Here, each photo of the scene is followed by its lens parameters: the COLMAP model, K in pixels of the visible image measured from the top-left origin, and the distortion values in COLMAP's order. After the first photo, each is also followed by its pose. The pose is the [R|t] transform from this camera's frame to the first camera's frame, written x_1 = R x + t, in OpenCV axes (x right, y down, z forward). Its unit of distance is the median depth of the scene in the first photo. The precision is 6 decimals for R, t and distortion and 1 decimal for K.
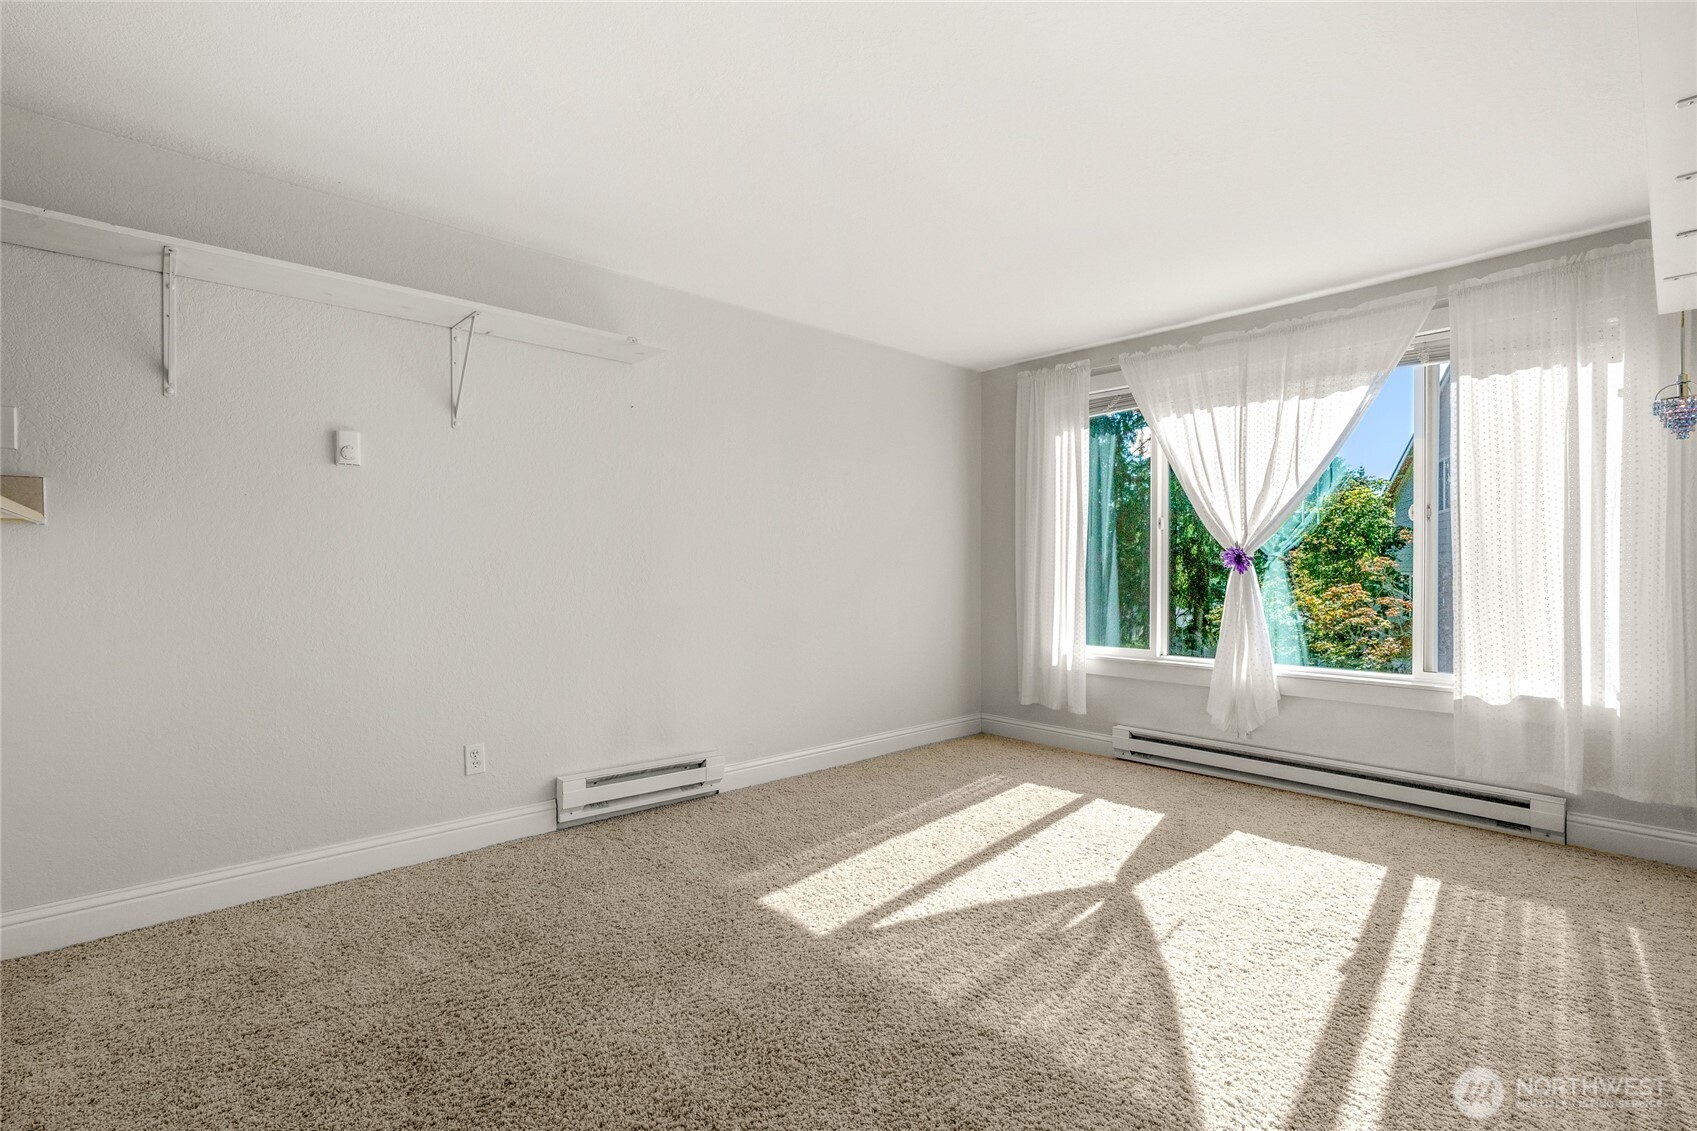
lens RADIAL K [[793.2, 0, 840.8], [0, 793.2, 566.0], [0, 0, 1]] dist [-0.000161, 0.001587]
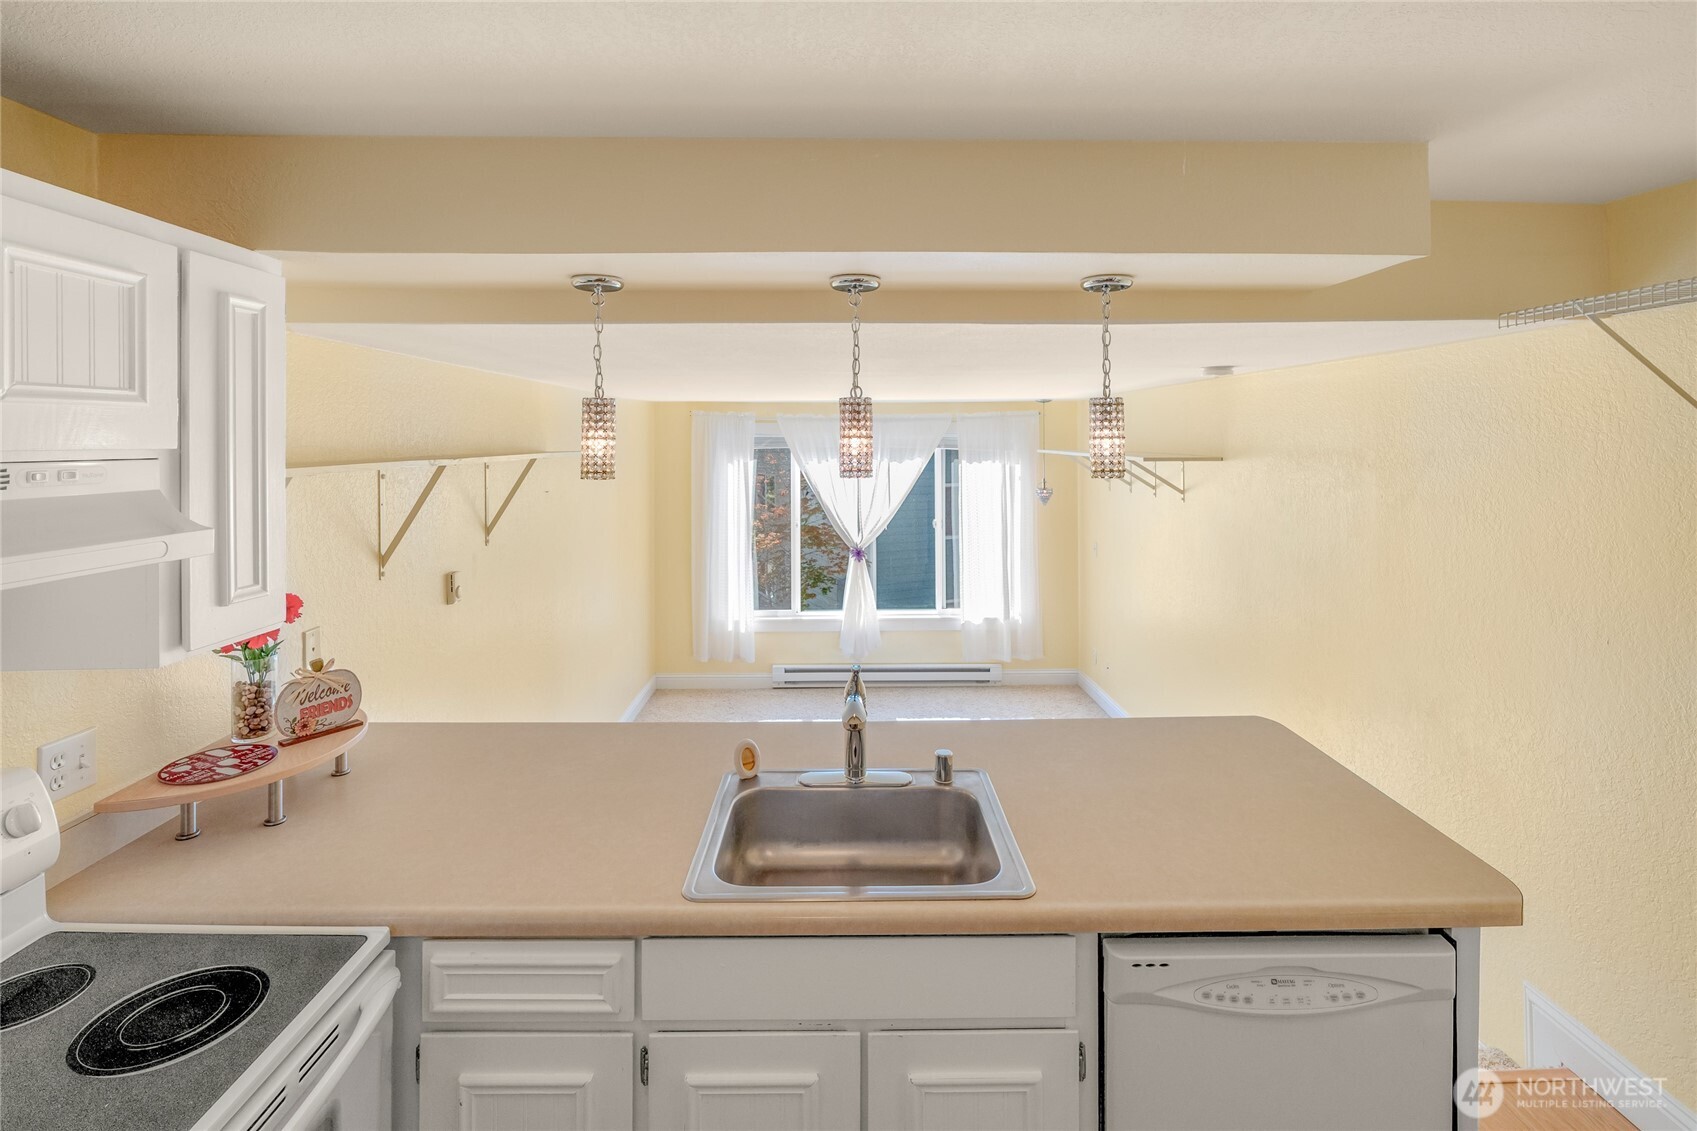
lens RADIAL K [[793.2, 0, 875.0], [0, 793.2, 441.6], [0, 0, 1]] dist [-0.000161, 0.001587]
pose [[0.660224, 0.002063, 0.751066, -0.794170], [0.002947, 0.999981, -0.005337, -0.256719], [-0.751063, 0.005737, 0.660206, -0.137780]]
